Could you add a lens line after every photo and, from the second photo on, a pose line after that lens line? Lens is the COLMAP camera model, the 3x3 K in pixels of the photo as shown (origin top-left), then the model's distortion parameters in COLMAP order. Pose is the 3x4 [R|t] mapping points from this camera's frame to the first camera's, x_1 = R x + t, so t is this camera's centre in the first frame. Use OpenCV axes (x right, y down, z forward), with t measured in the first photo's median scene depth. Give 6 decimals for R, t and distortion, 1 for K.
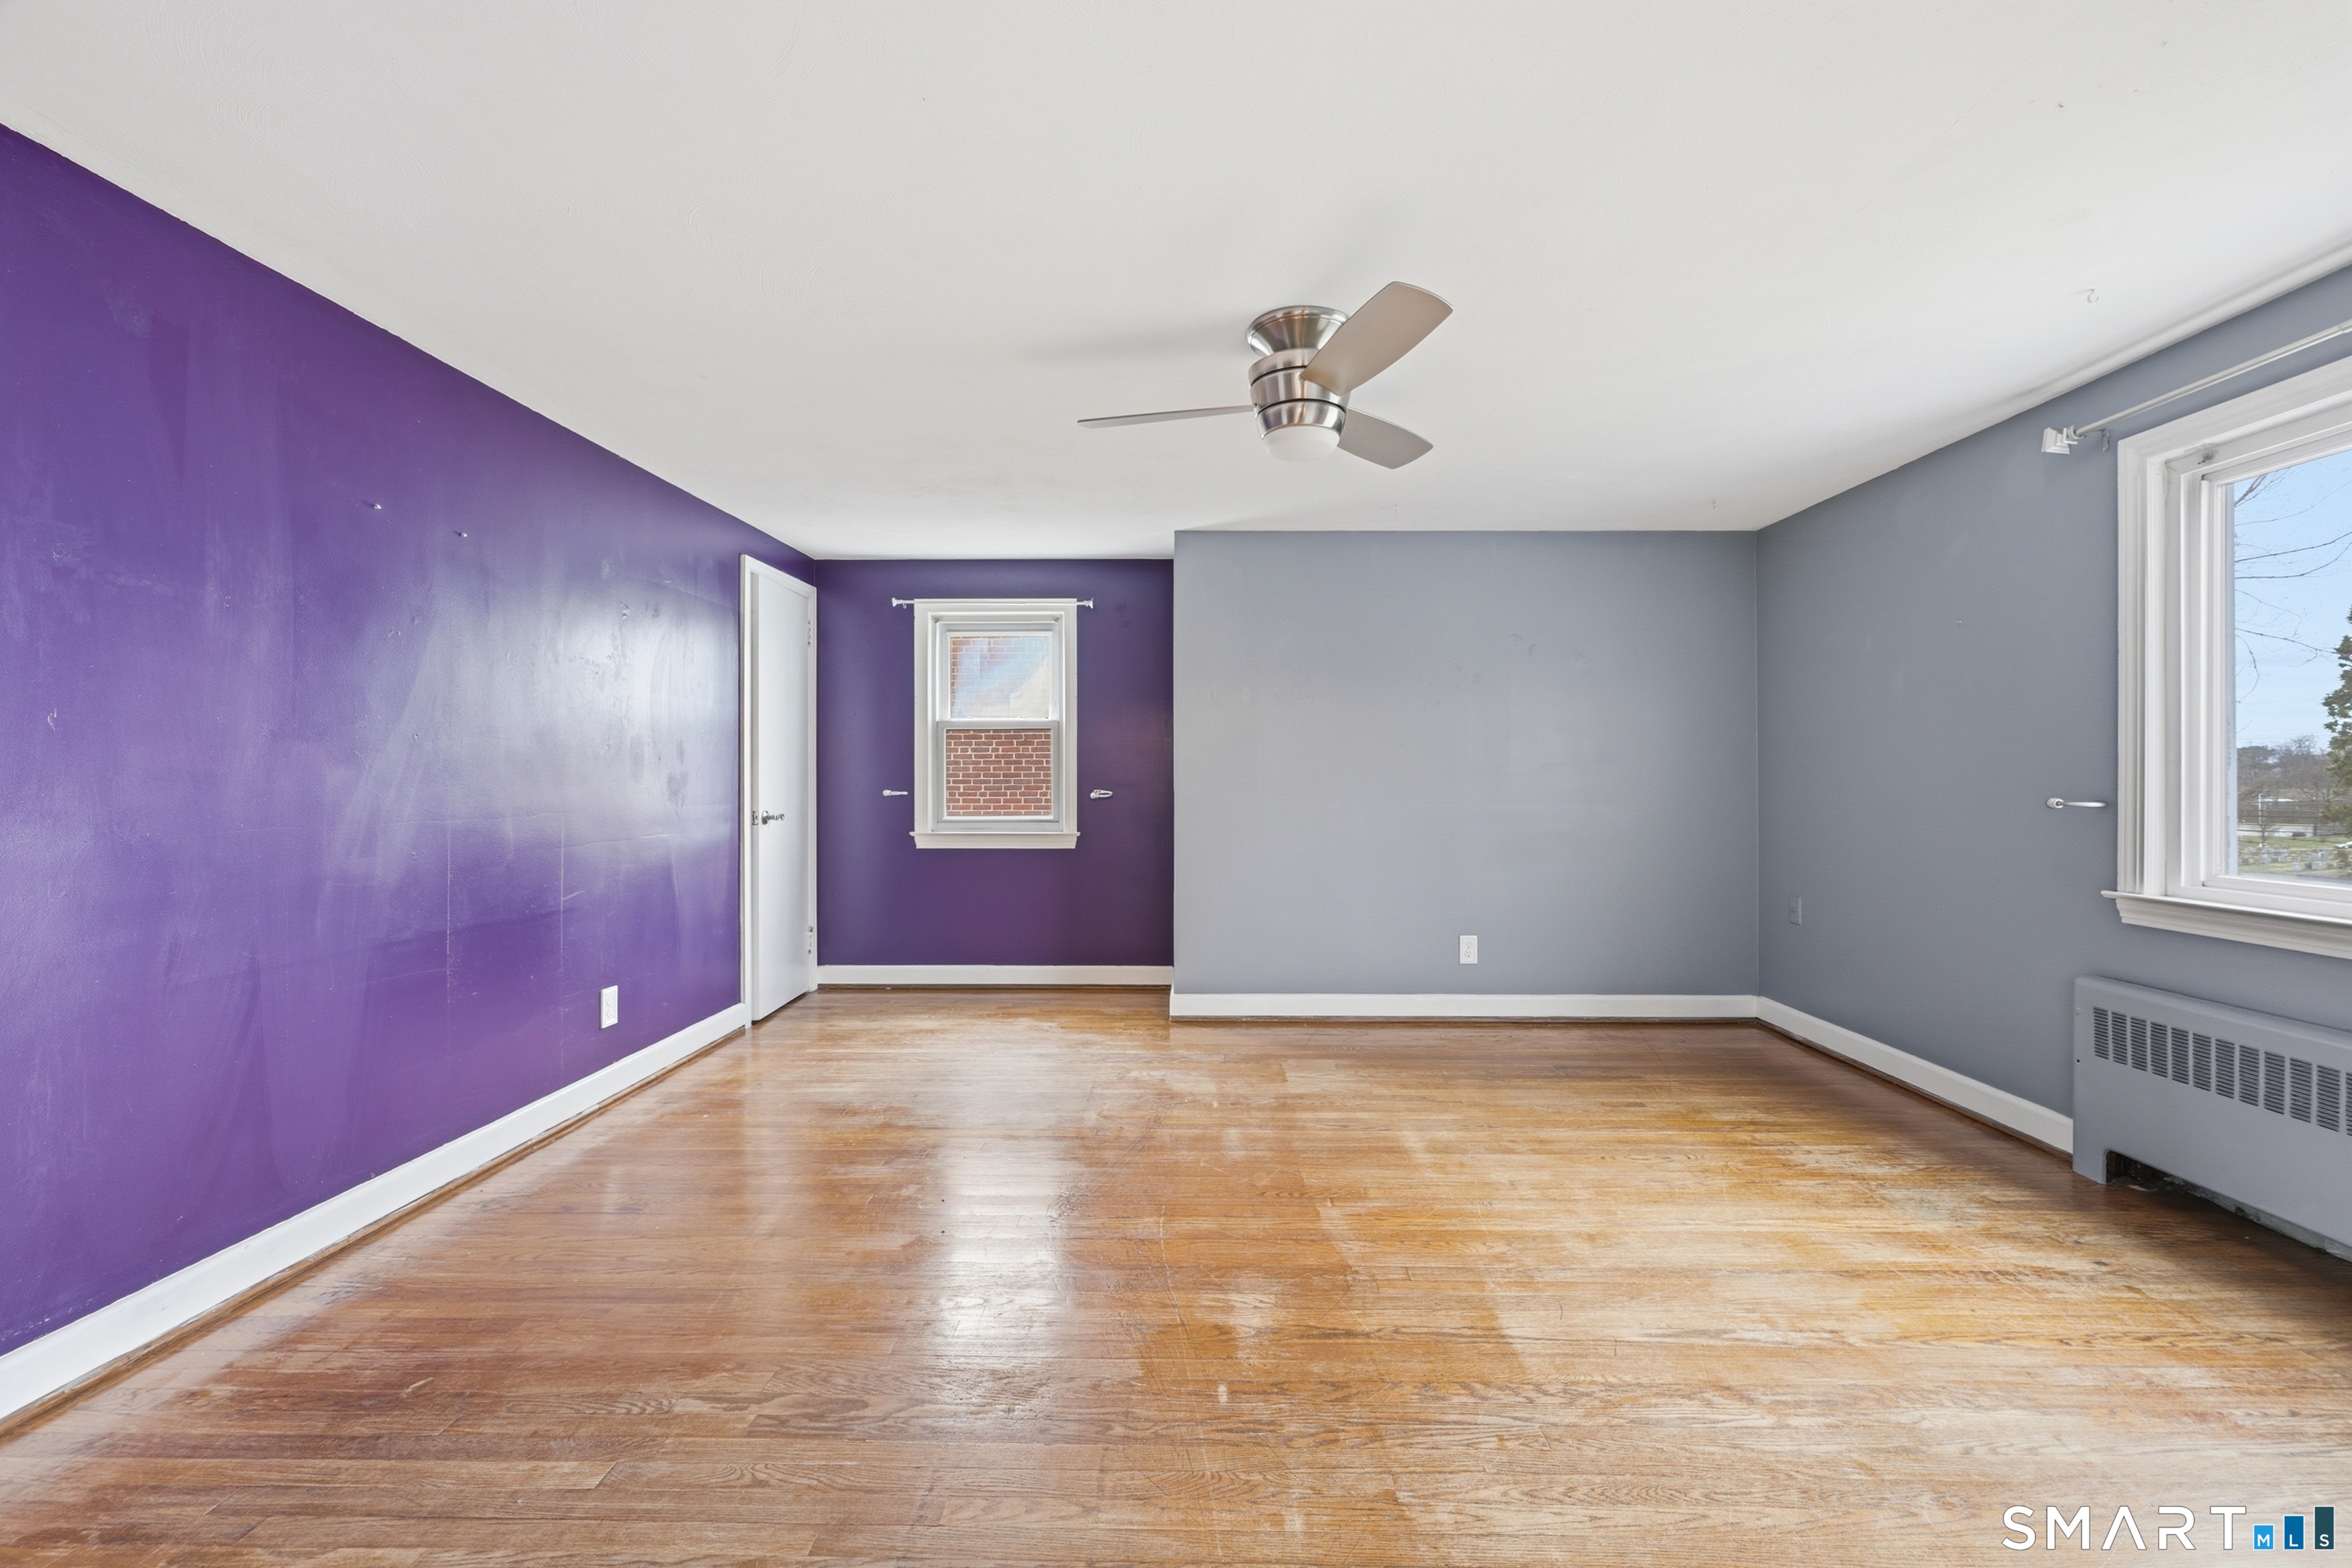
lens RADIAL K [[948.6, 0, 1182.1], [0, 948.6, 781.8], [0, 0, 1]] dist [-0.000177, -0.000045]
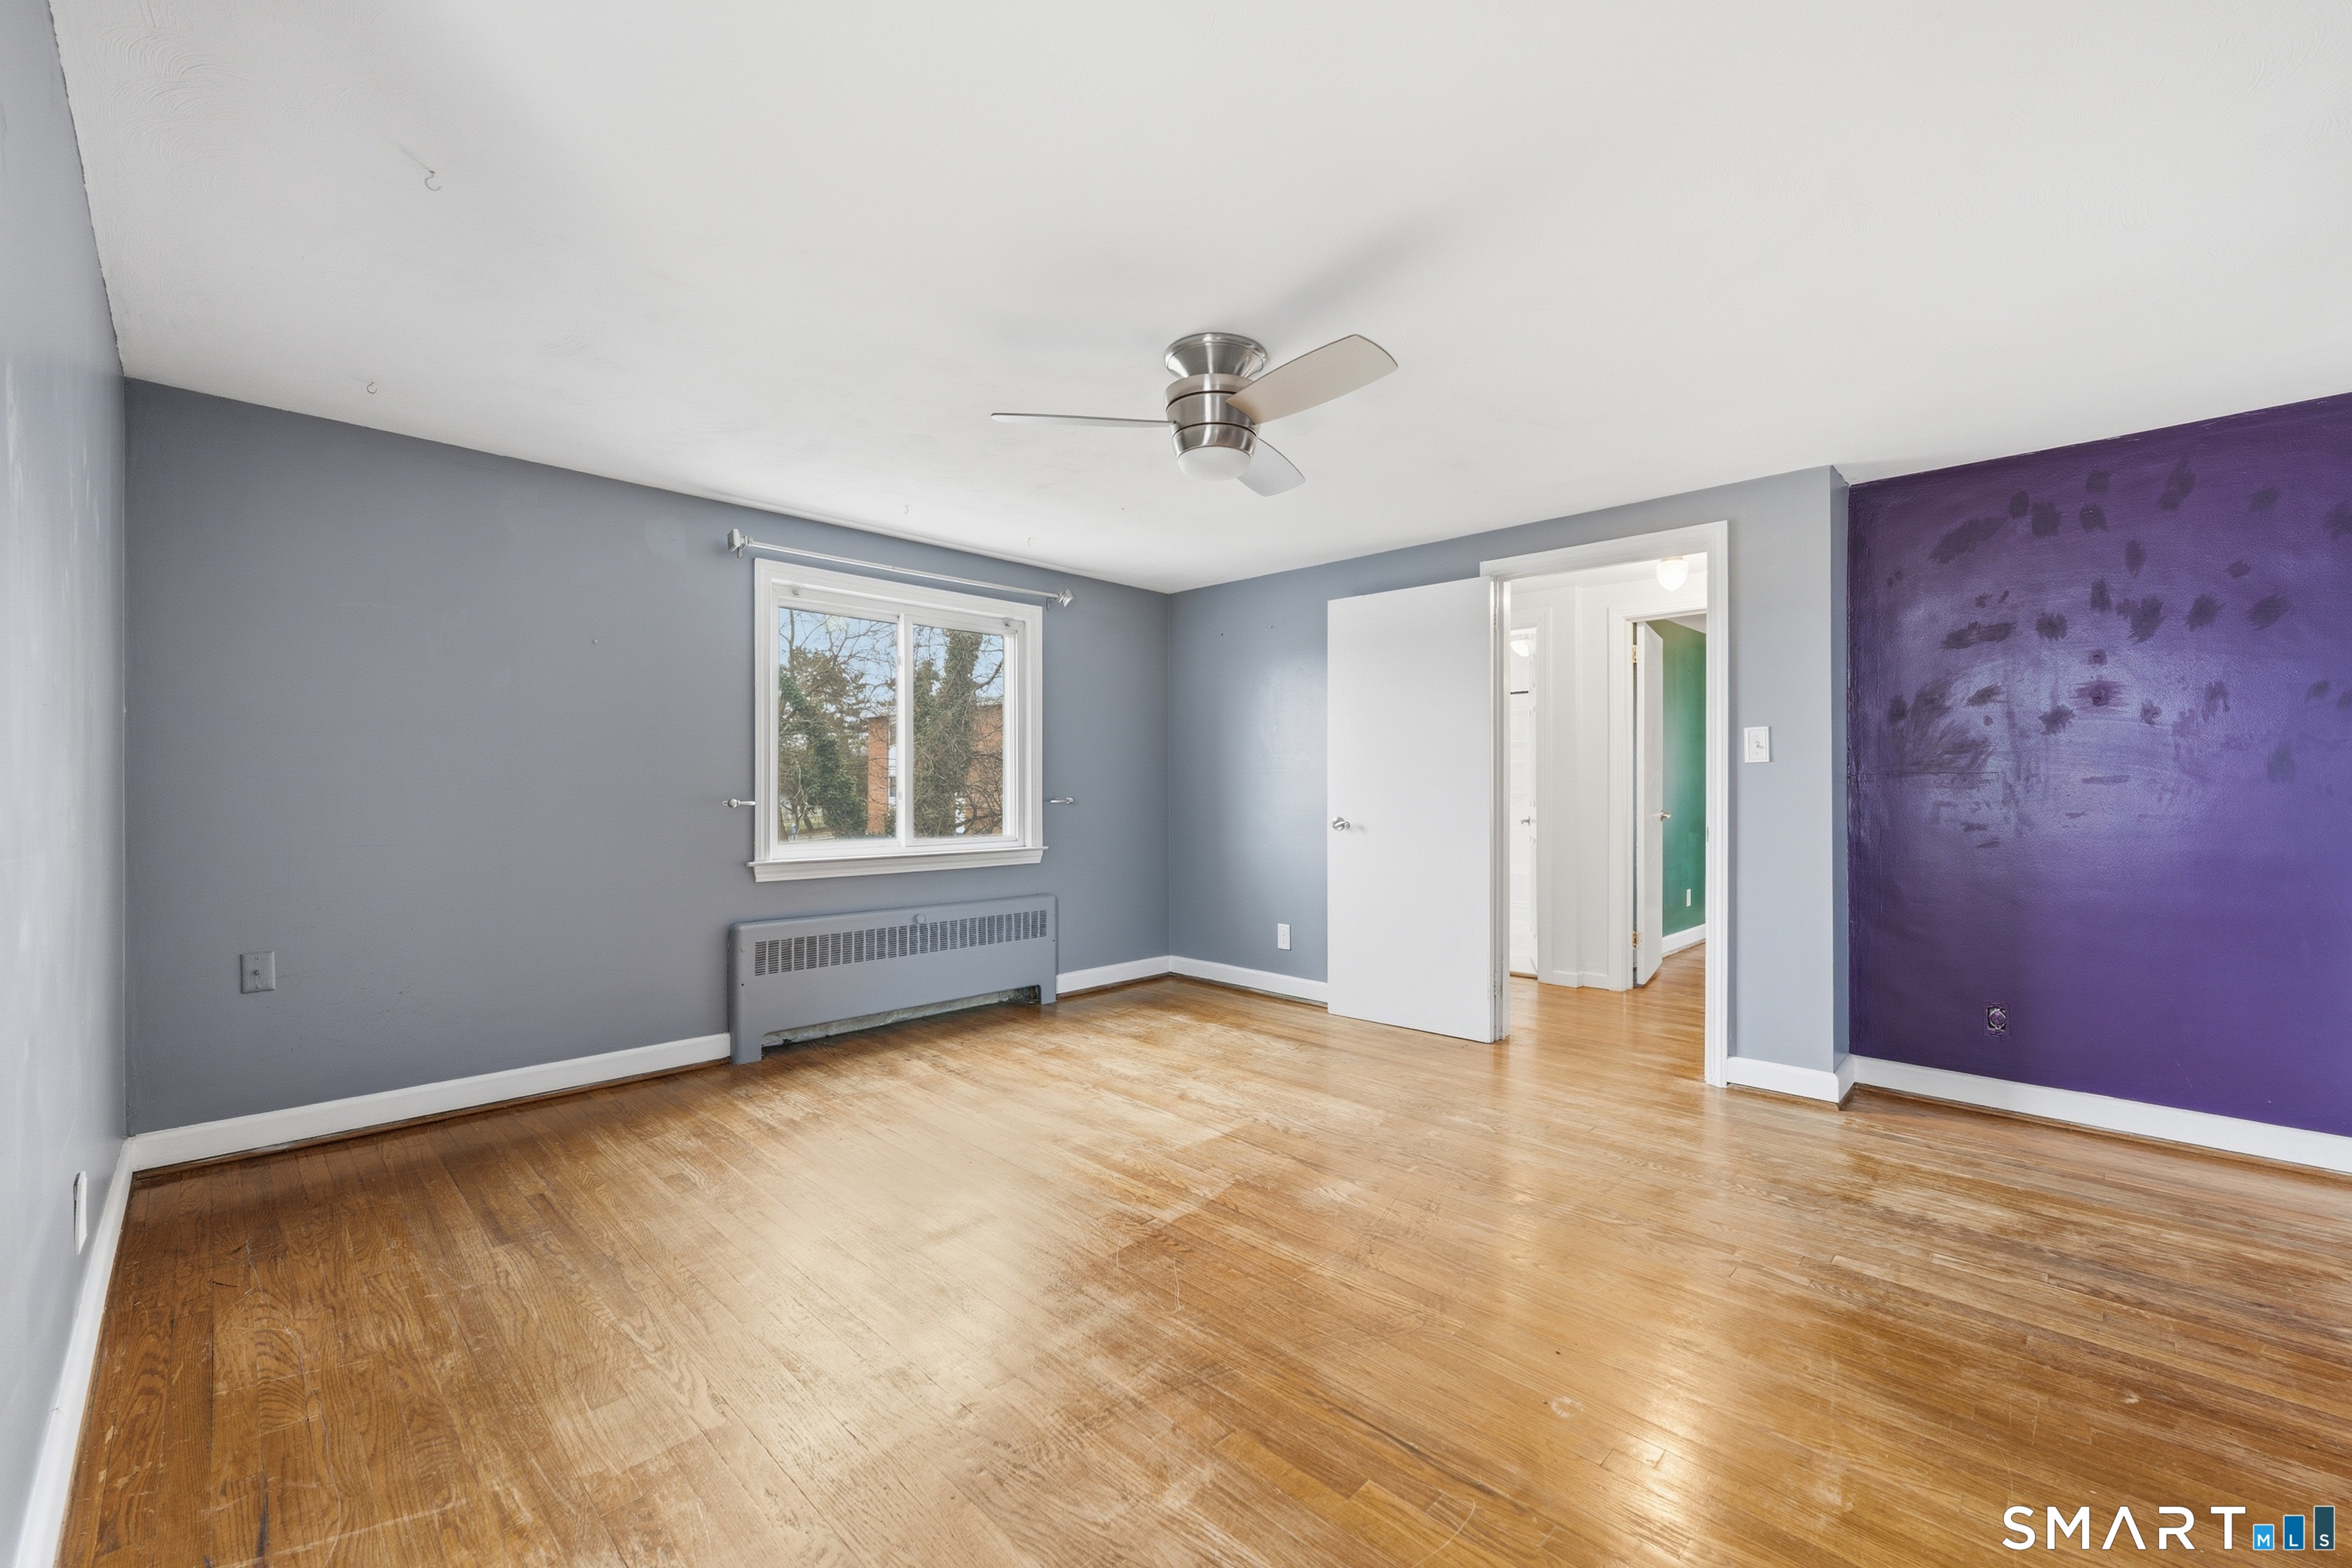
lens RADIAL K [[948.6, 0, 1182.1], [0, 948.6, 781.8], [0, 0, 1]] dist [-0.000177, -0.000045]
pose [[-0.734478, 0.002089, 0.678630, -0.475952], [-0.001614, 0.999987, -0.004825, -0.002558], [-0.678631, -0.004639, -0.734465, 1.525606]]
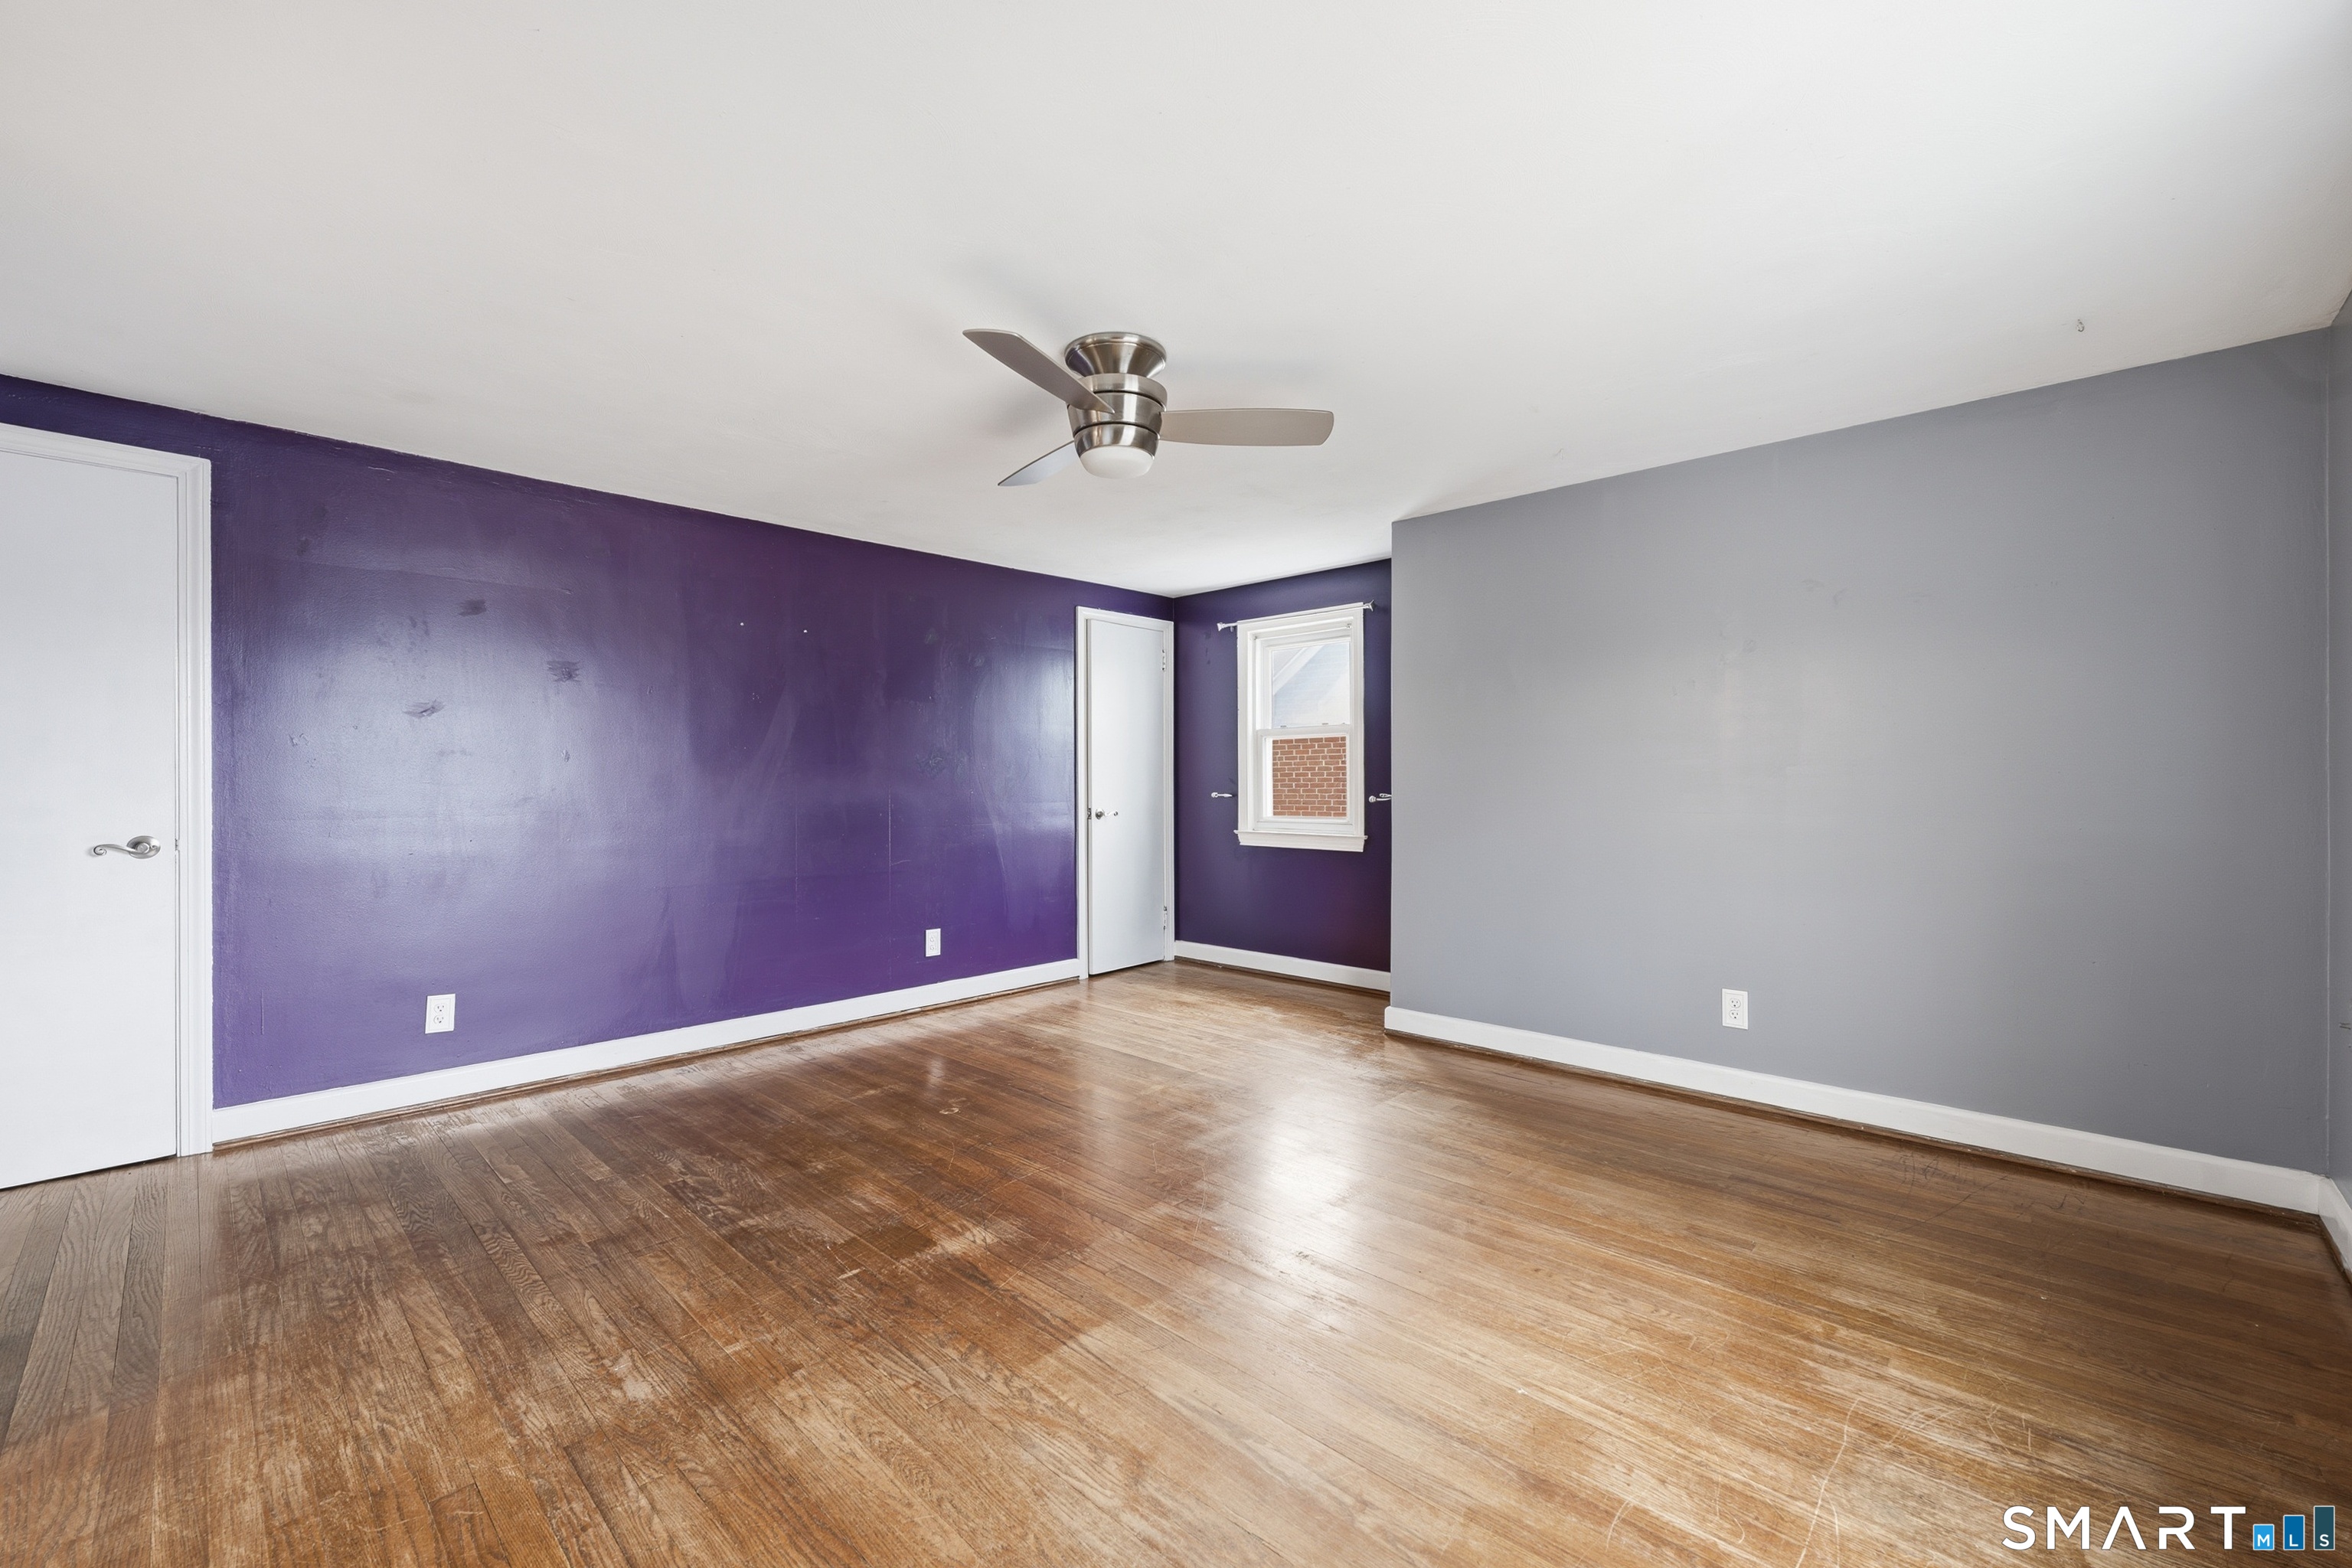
lens RADIAL K [[945.4, 0, 1170.2], [0, 945.4, 789.9], [0, 0, 1]] dist [-0.001048, -0.000206]
pose [[0.737043, 0.003478, -0.675837, 0.746131], [0.000699, 0.999982, 0.005909, -0.001975], [0.675846, -0.004828, 0.737027, 0.228010]]
